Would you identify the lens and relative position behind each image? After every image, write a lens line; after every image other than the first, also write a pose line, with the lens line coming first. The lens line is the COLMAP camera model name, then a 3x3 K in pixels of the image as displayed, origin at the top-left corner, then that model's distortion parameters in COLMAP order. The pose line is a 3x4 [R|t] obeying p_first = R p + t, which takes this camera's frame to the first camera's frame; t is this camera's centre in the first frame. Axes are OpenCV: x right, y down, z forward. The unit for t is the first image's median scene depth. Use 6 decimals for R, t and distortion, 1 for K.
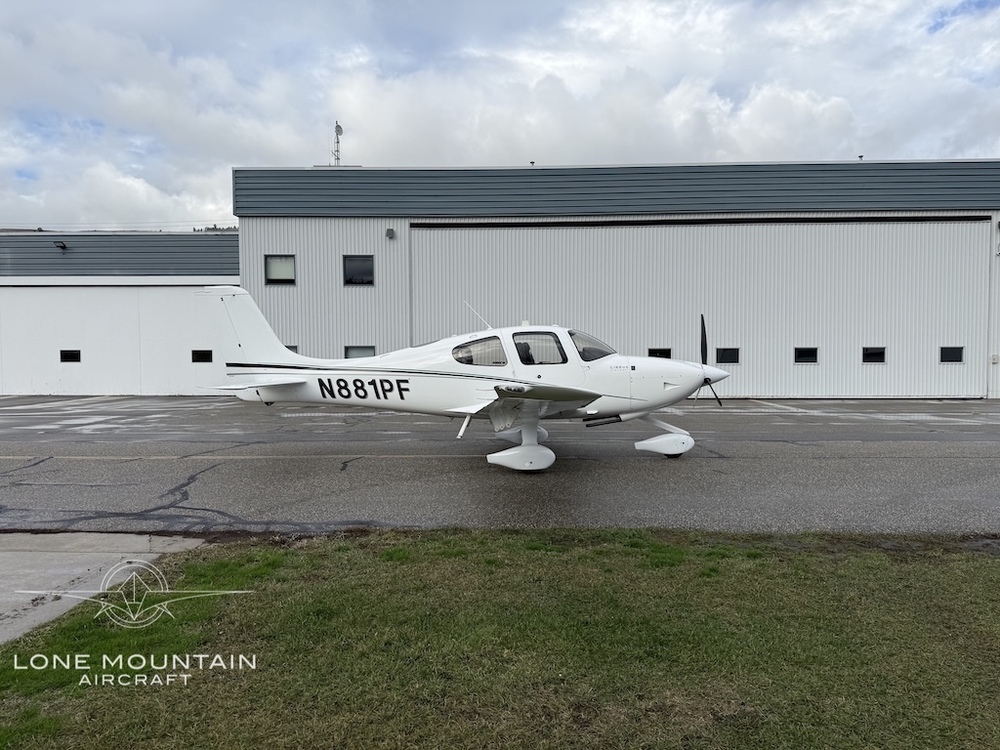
lens RADIAL K [[686.1, 0, 500.0], [0, 686.1, 375.0], [0, 0, 1]] dist [0.130012, -0.174814]
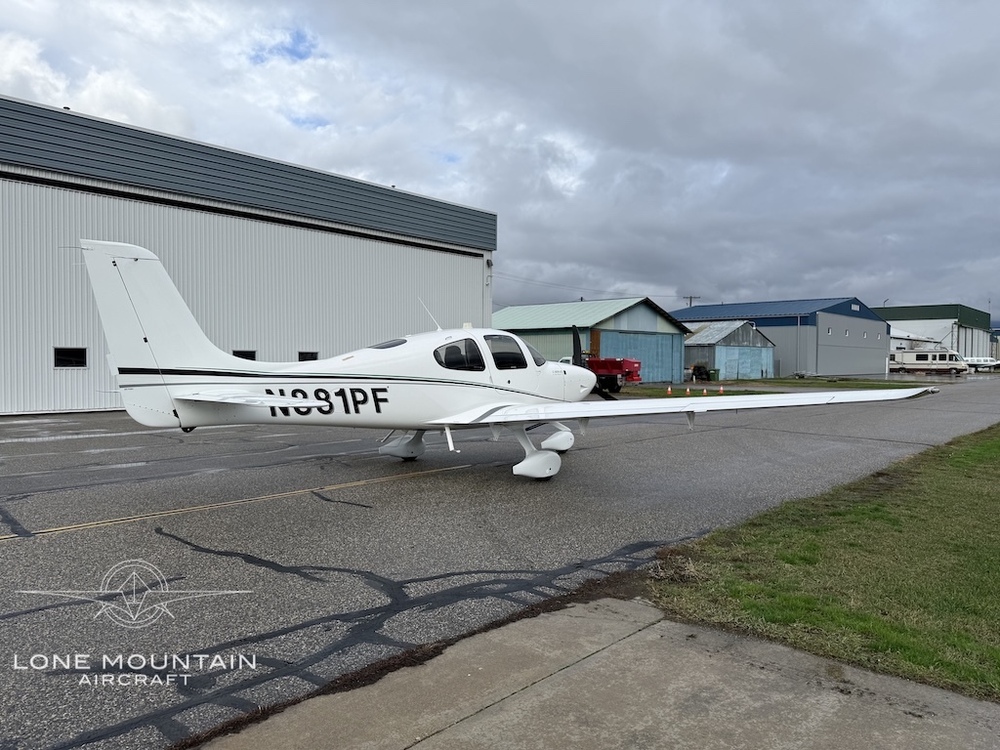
lens RADIAL K [[686.1, 0, 500.0], [0, 686.1, 375.0], [0, 0, 1]] dist [0.130012, -0.174814]
pose [[0.652289, -0.006601, 0.757941, -0.649914], [0.009991, 0.999950, 0.000111, -0.007256], [-0.757904, 0.007501, 0.652323, 0.355234]]
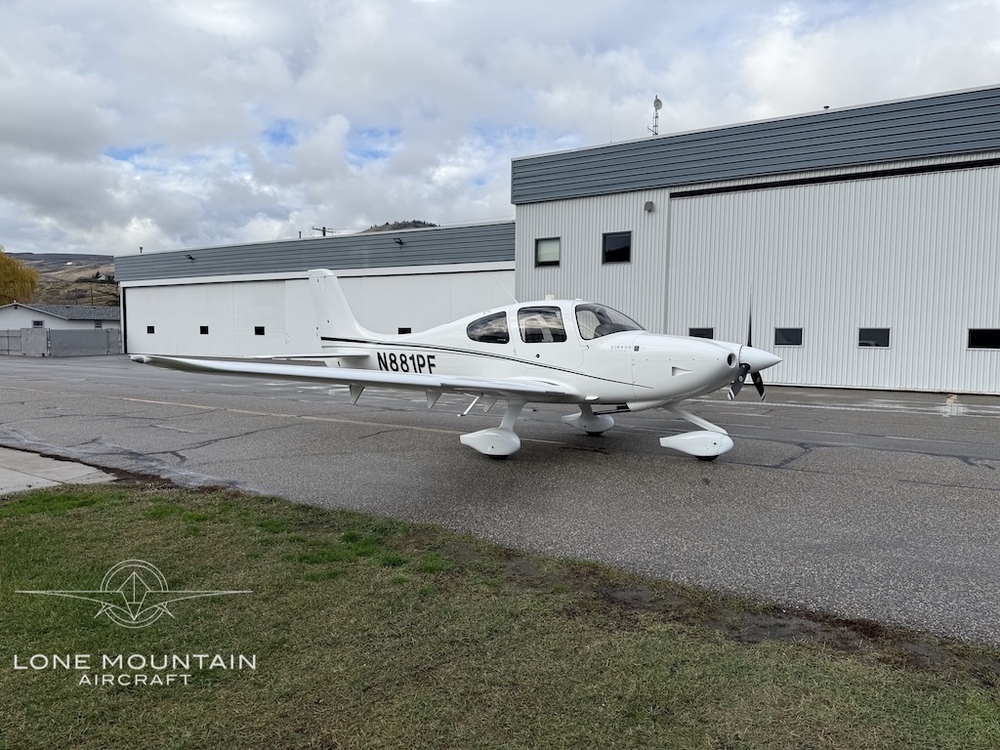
lens RADIAL K [[686.1, 0, 500.0], [0, 686.1, 375.0], [0, 0, 1]] dist [0.130012, -0.174814]
pose [[0.854935, 0.041579, -0.517066, 0.460325], [-0.026389, 0.998978, 0.036698, -0.004160], [0.518063, -0.017730, 0.855158, 0.181380]]
